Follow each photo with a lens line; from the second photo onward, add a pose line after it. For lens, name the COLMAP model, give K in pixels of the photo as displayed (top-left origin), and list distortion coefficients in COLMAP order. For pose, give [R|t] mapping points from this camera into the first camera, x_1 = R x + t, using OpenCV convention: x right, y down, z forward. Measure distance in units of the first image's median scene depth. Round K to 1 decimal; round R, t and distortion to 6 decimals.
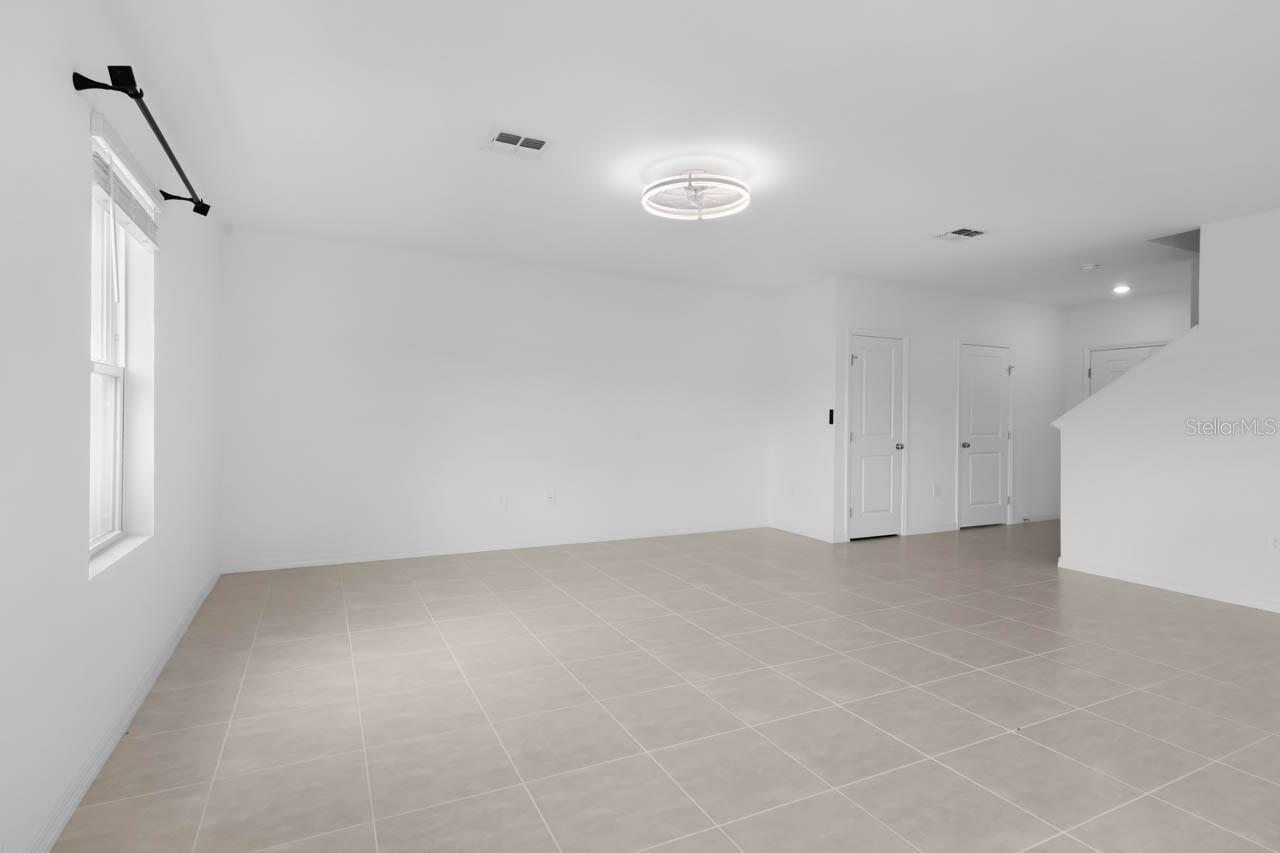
lens RADIAL K [[639.9, 0, 642.3], [0, 639.9, 418.7], [0, 0, 1]] dist [0.001636, 0.000329]
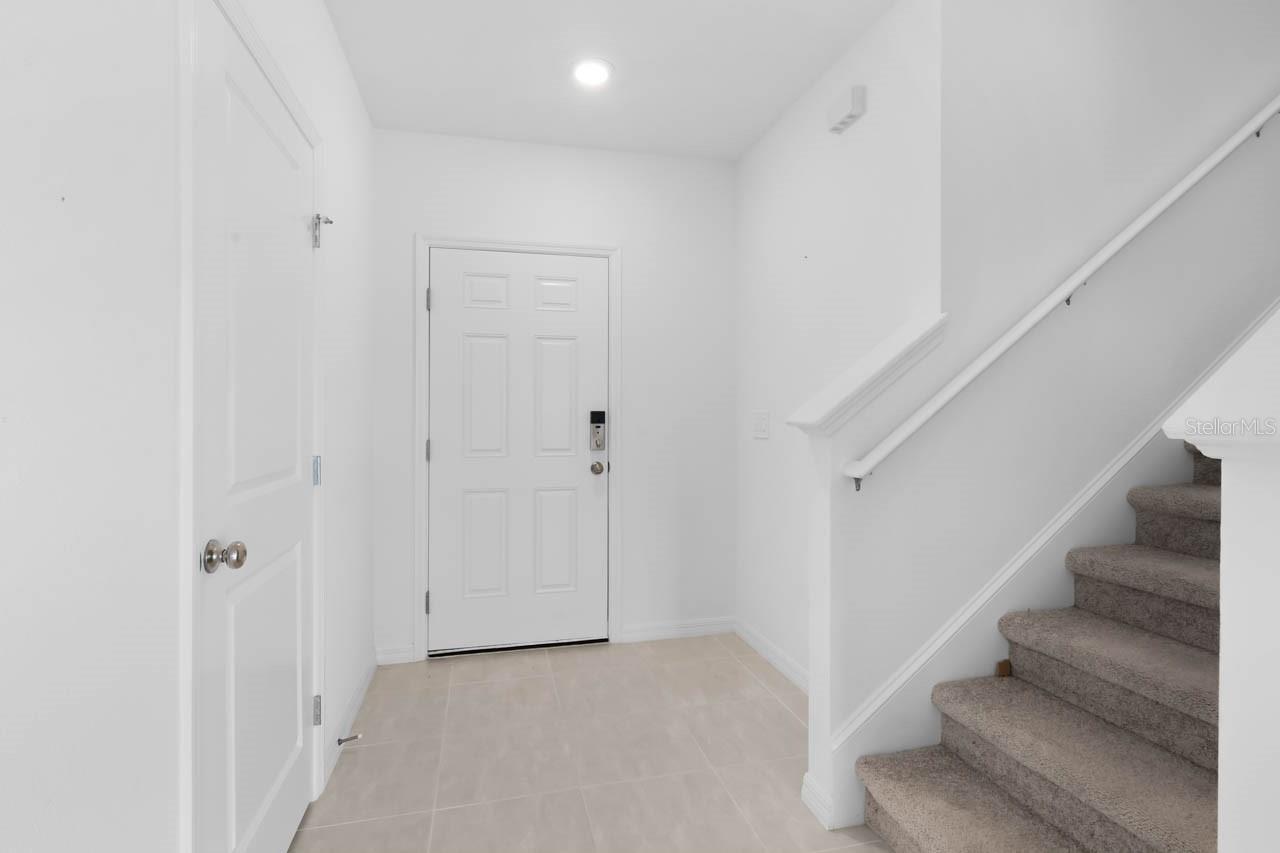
lens RADIAL K [[639.9, 0, 642.3], [0, 639.9, 418.7], [0, 0, 1]] dist [0.001636, 0.000329]
pose [[0.210879, -0.015138, 0.977395, 0.461276], [0.011332, 0.999851, 0.013041, 0.001686], [-0.977446, 0.008326, 0.211019, 1.106033]]
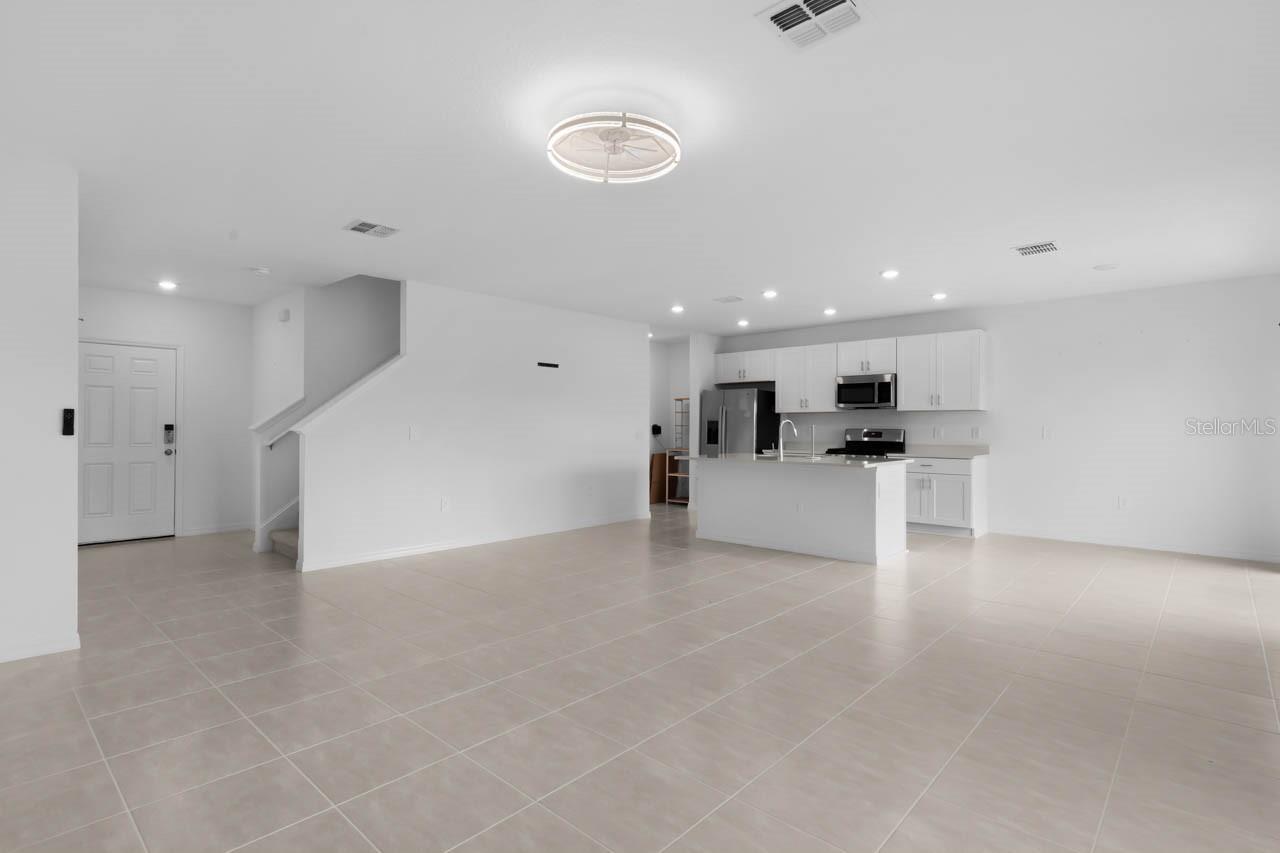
lens RADIAL K [[639.9, 0, 642.3], [0, 639.9, 418.7], [0, 0, 1]] dist [0.001636, 0.000329]
pose [[-0.355793, 0.001157, 0.934564, -0.458762], [0.006118, 0.999981, 0.001092, -0.005062], [-0.934545, 0.006106, -0.355793, 0.855069]]
